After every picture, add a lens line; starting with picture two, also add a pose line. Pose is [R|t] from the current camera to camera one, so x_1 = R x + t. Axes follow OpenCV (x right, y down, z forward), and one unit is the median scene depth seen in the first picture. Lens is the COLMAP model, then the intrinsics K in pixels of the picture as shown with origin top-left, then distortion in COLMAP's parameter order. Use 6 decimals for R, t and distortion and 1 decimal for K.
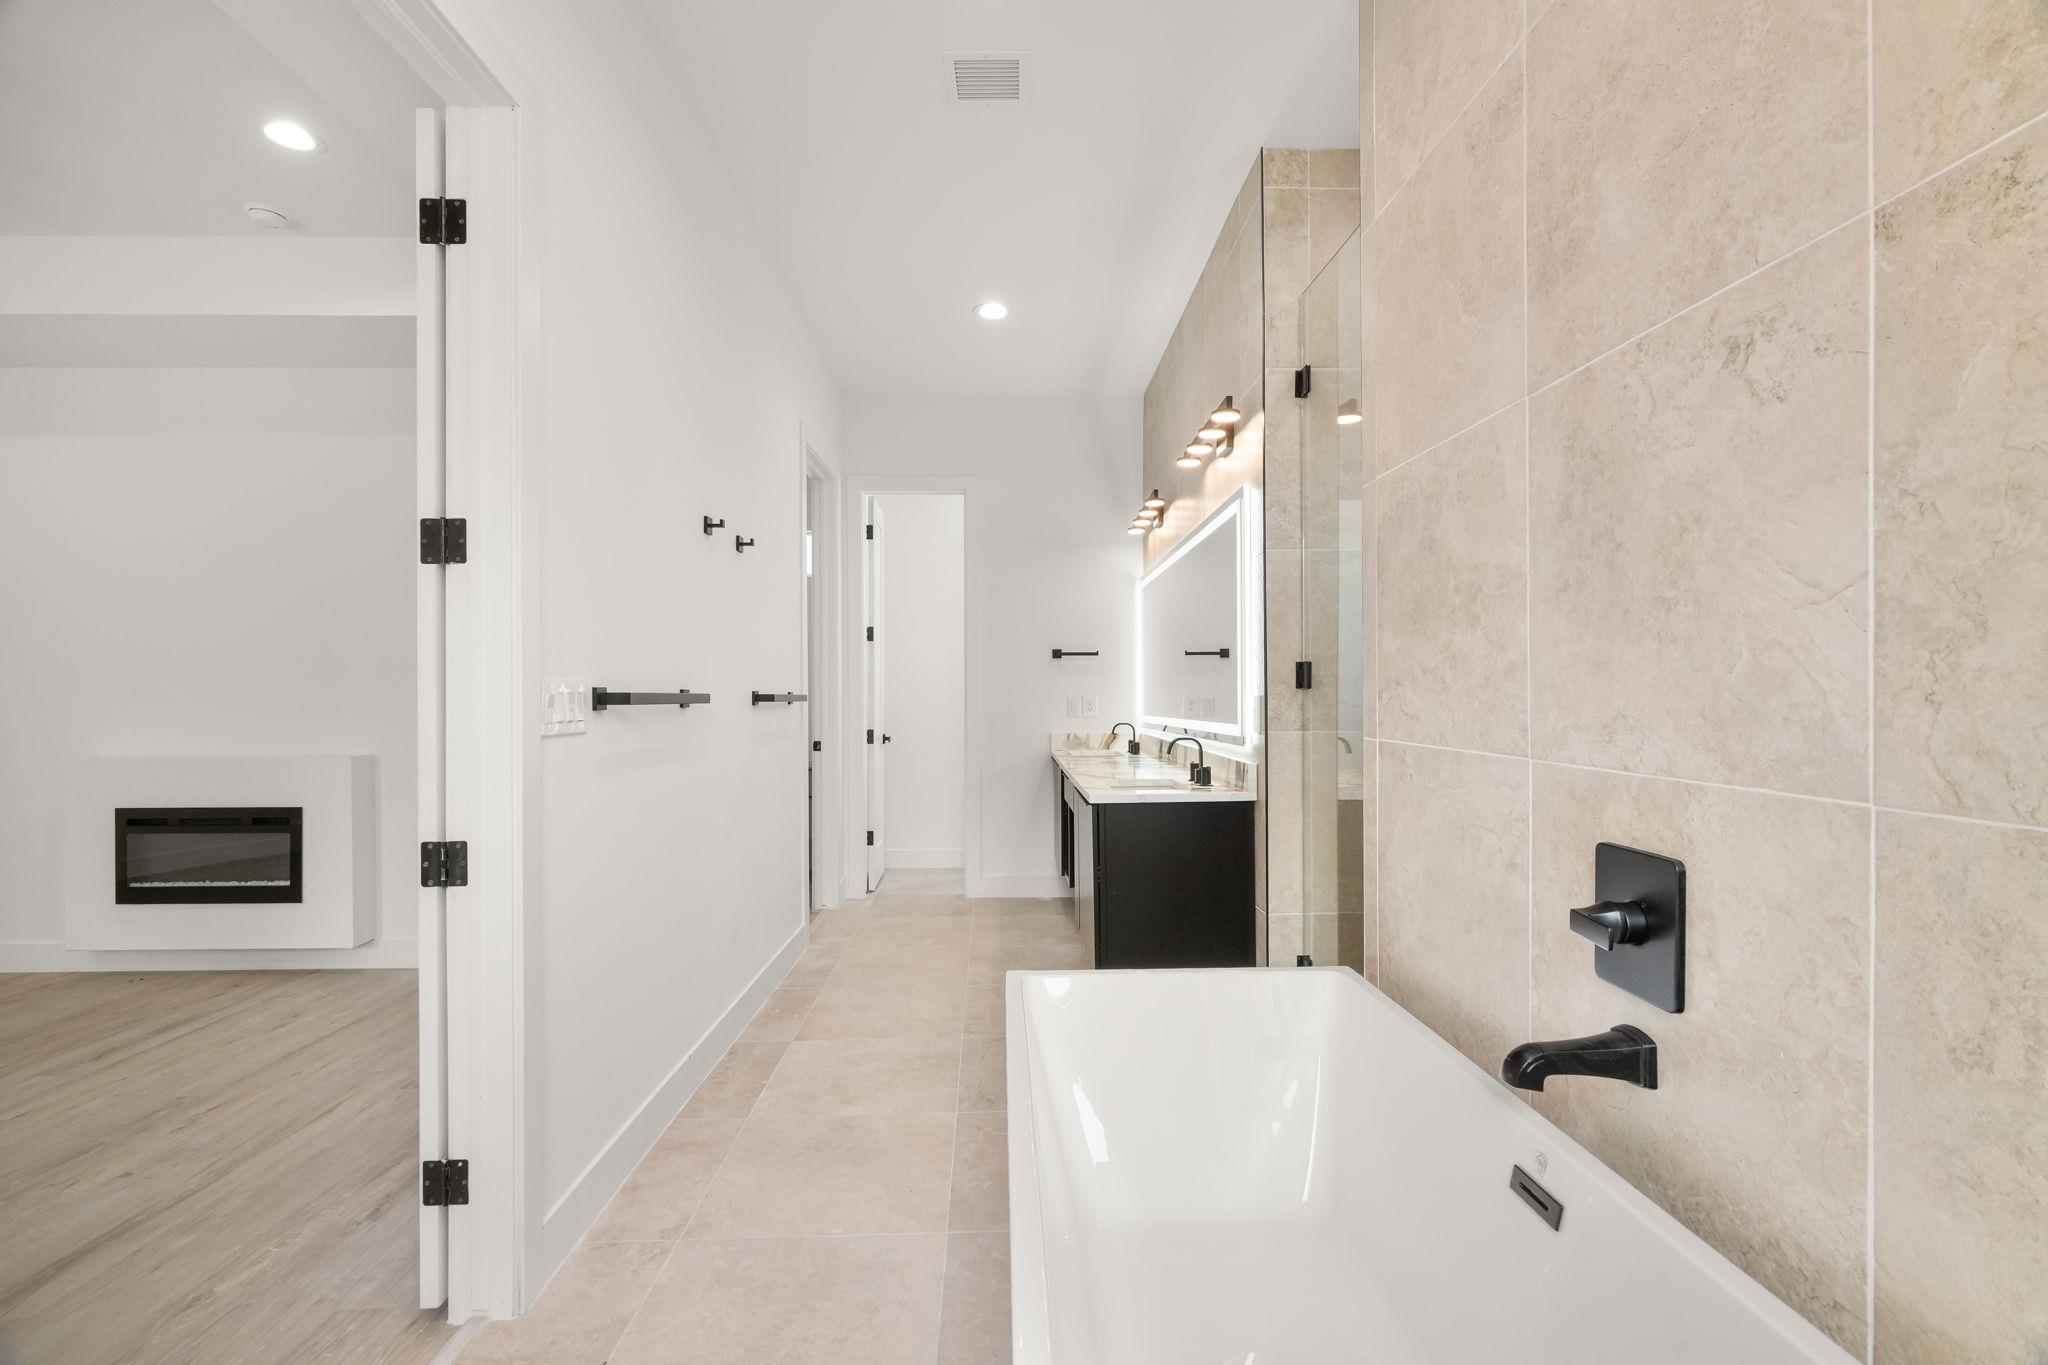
lens RADIAL K [[932.7, 0, 1020.2], [0, 932.7, 694.8], [0, 0, 1]] dist [-0.007863, 0.003828]
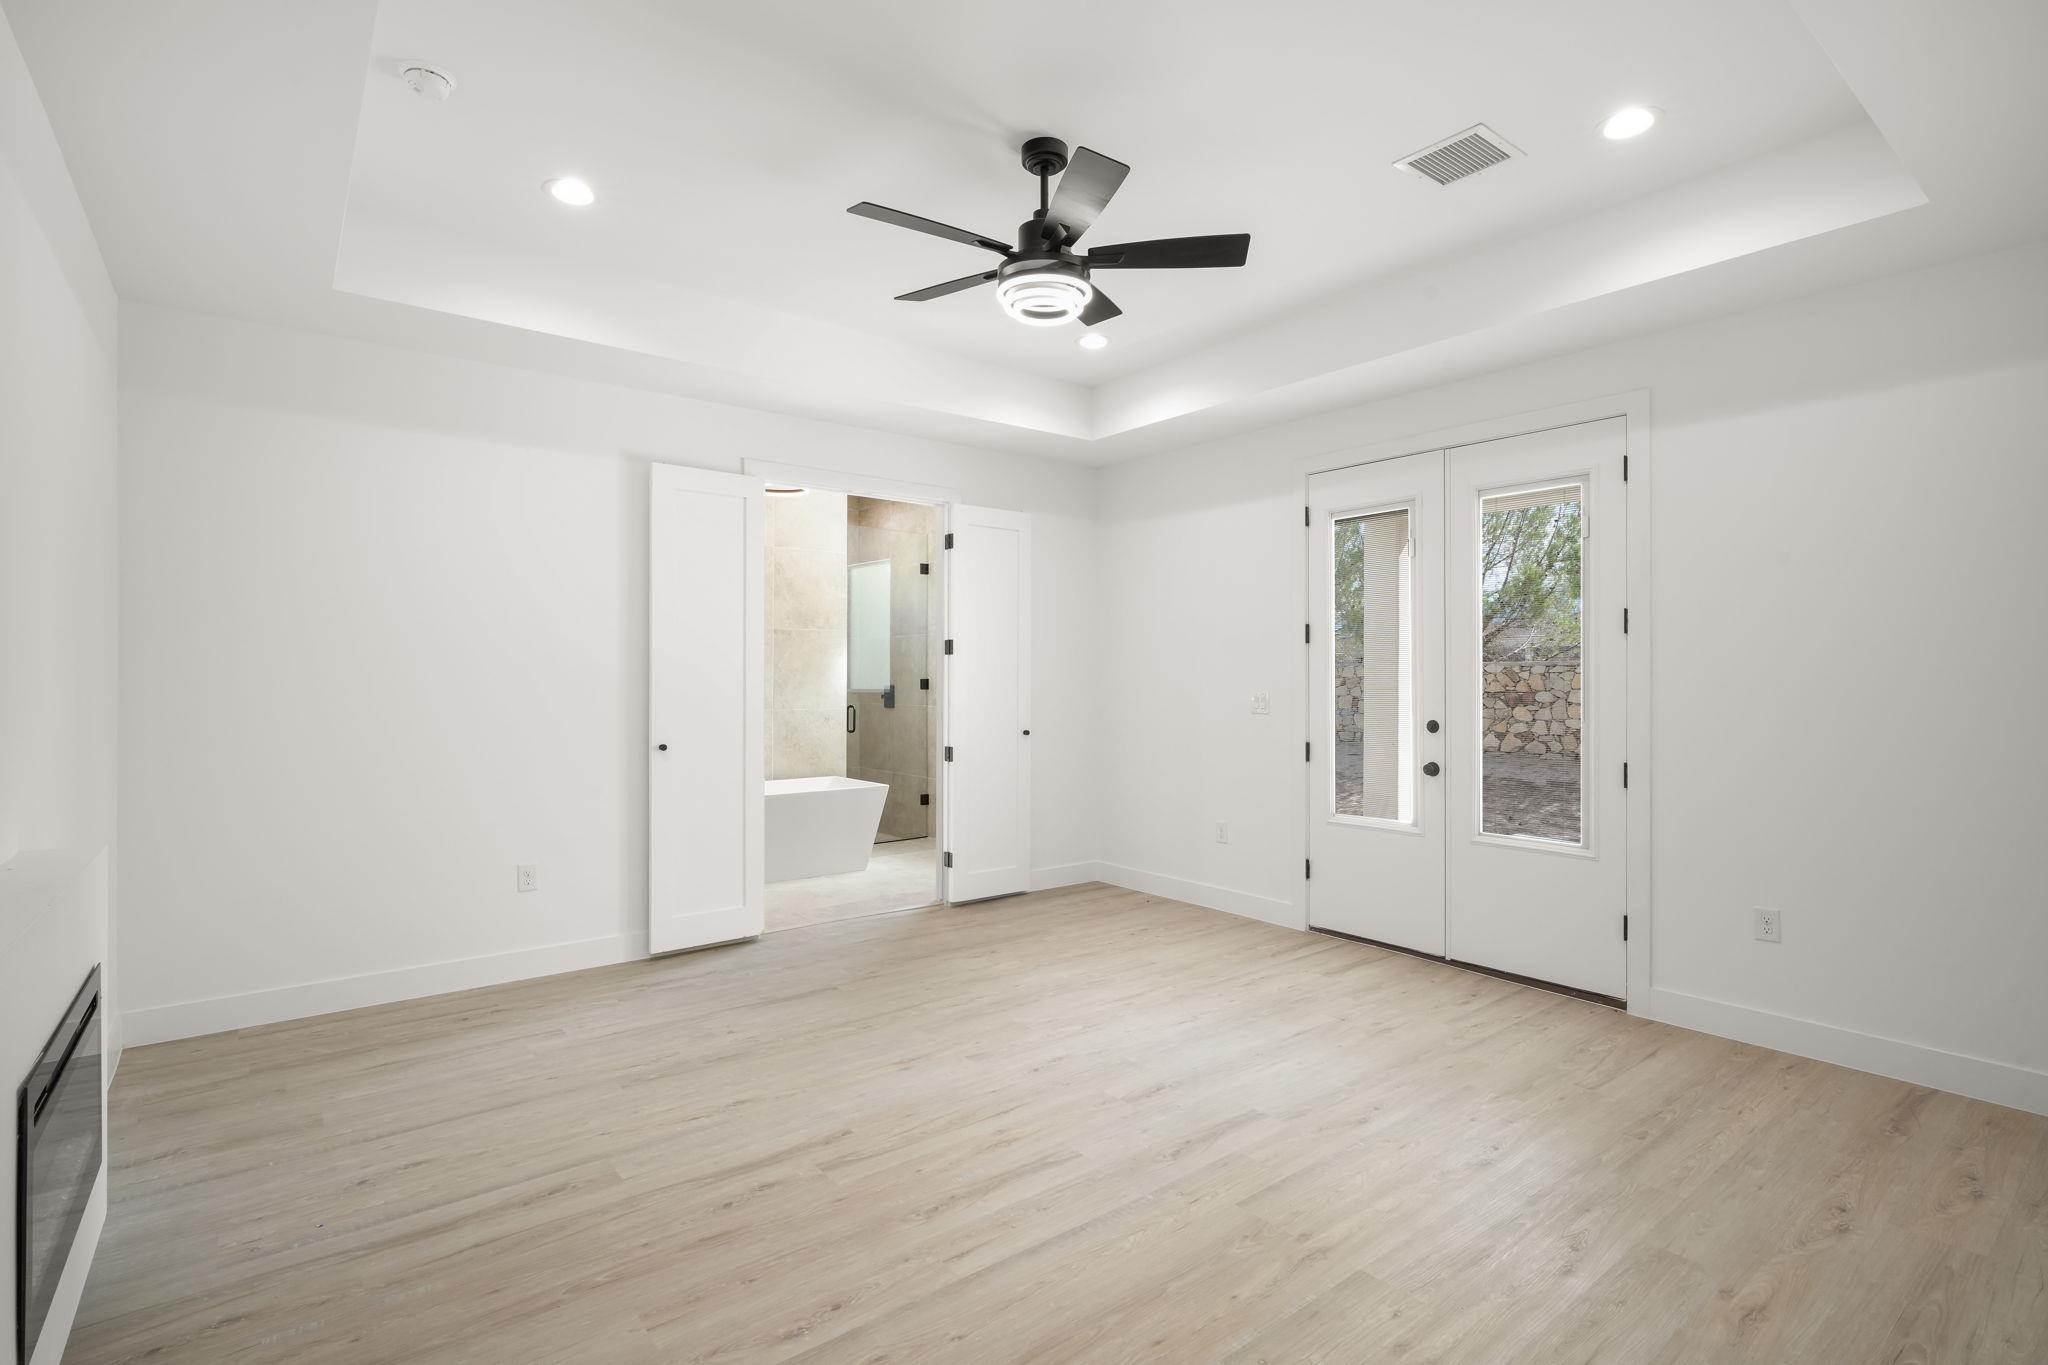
lens RADIAL K [[932.7, 0, 1011.7], [0, 932.7, 675.1], [0, 0, 1]] dist [-0.007863, 0.003828]
pose [[-0.589202, 0.003714, 0.807977, -4.369593], [0.003063, 0.999993, -0.002363, -0.091043], [-0.807980, 0.001082, -0.589209, 2.715720]]
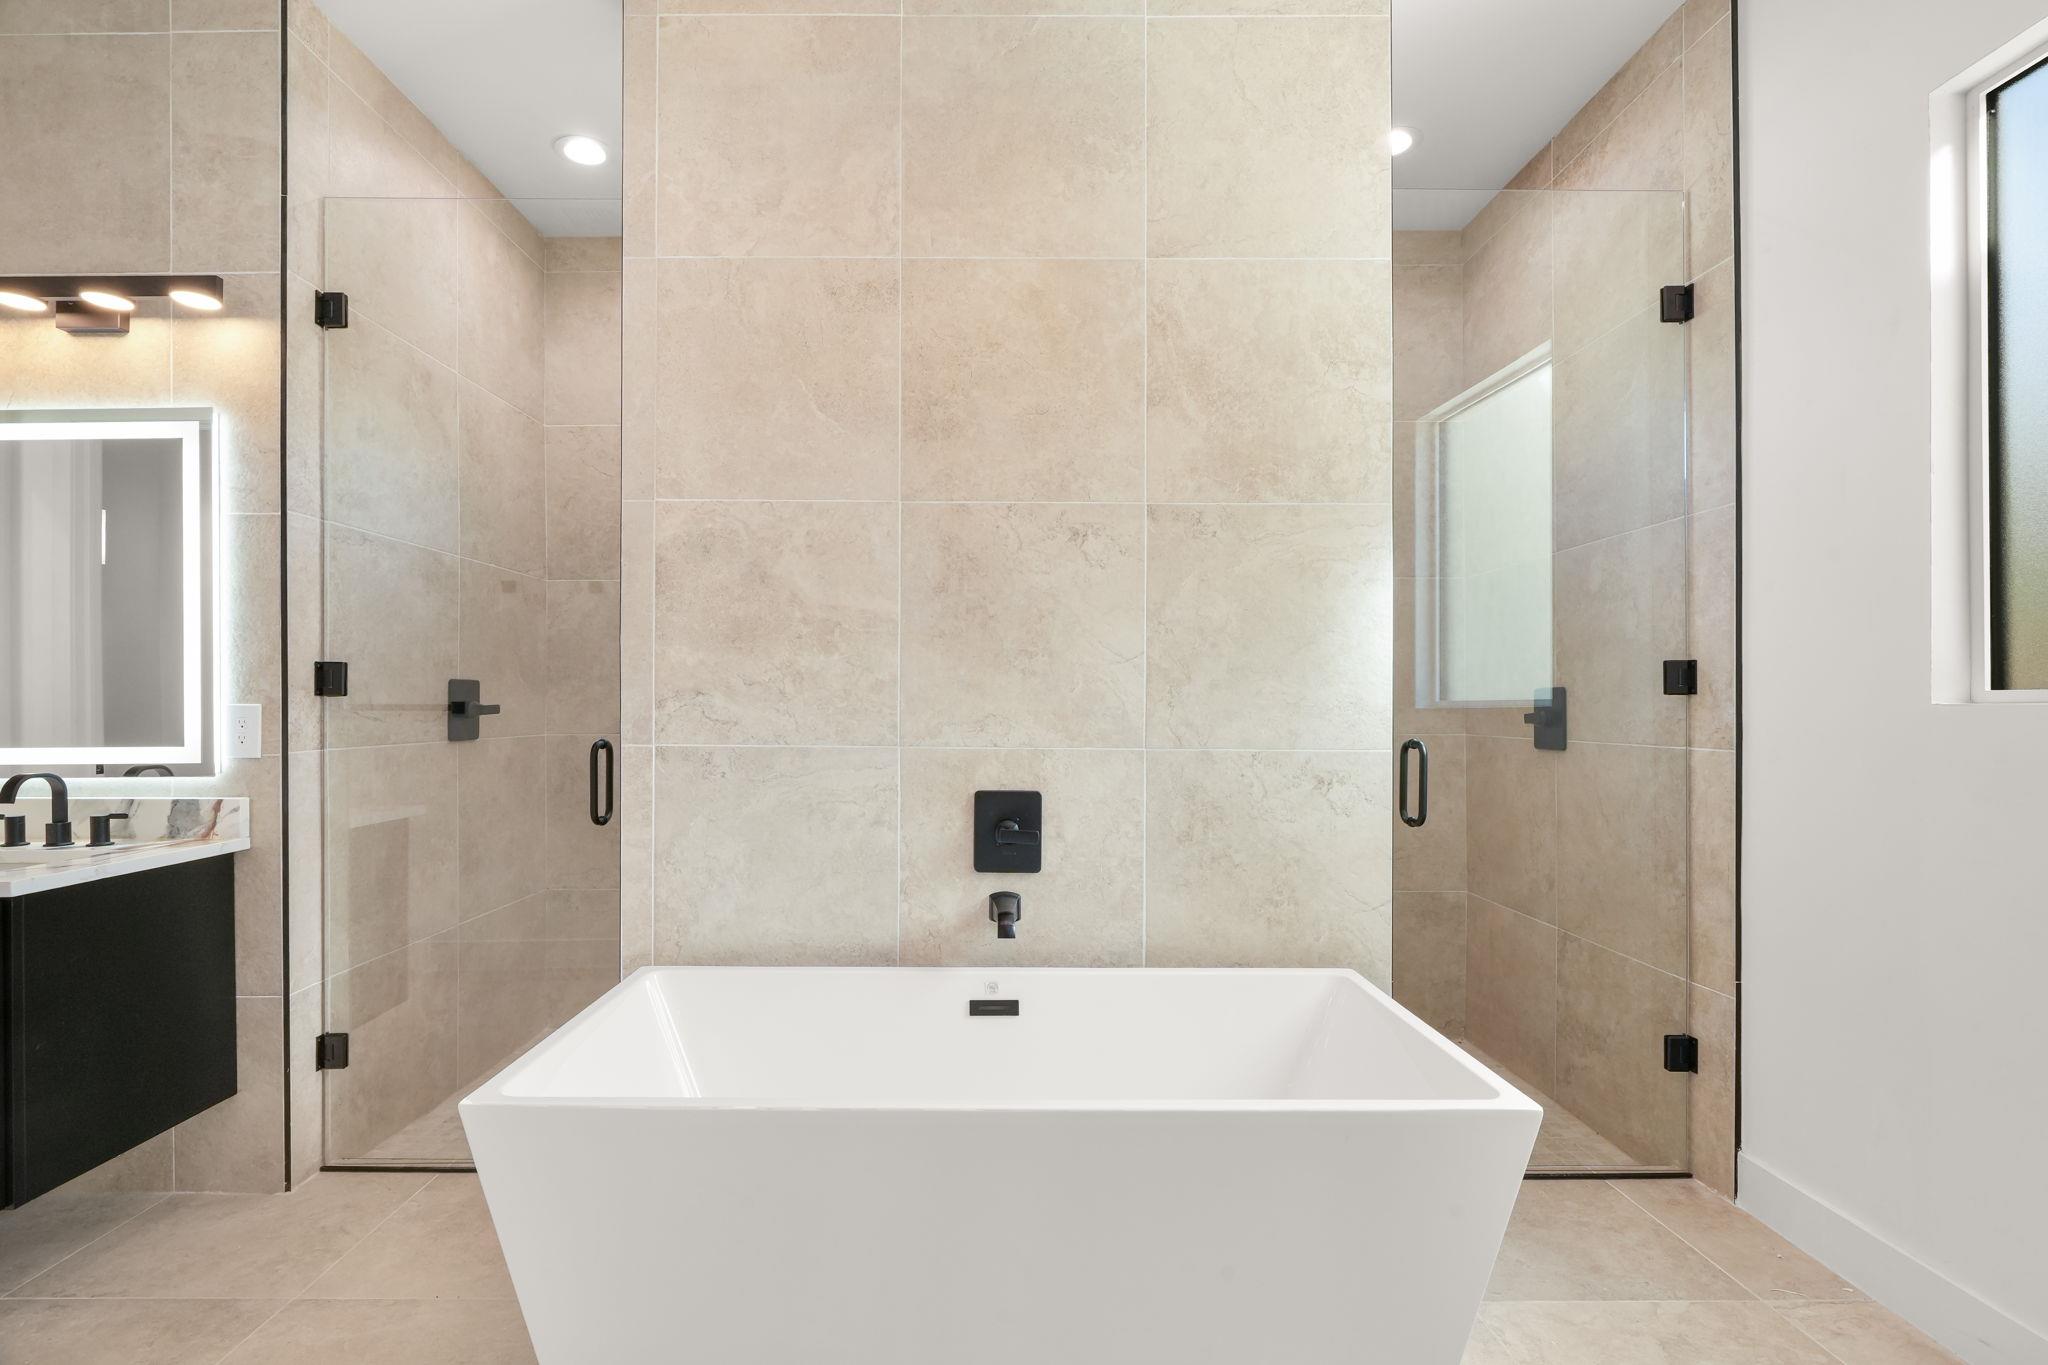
lens RADIAL K [[932.7, 0, 1015.1], [0, 932.7, 692.8], [0, 0, 1]] dist [-0.007863, 0.003828]
pose [[0.025892, 0.007896, 0.999634, -1.084378], [0.000406, 0.999969, -0.007910, -0.005385], [-0.999665, 0.000611, 0.025888, 0.910819]]
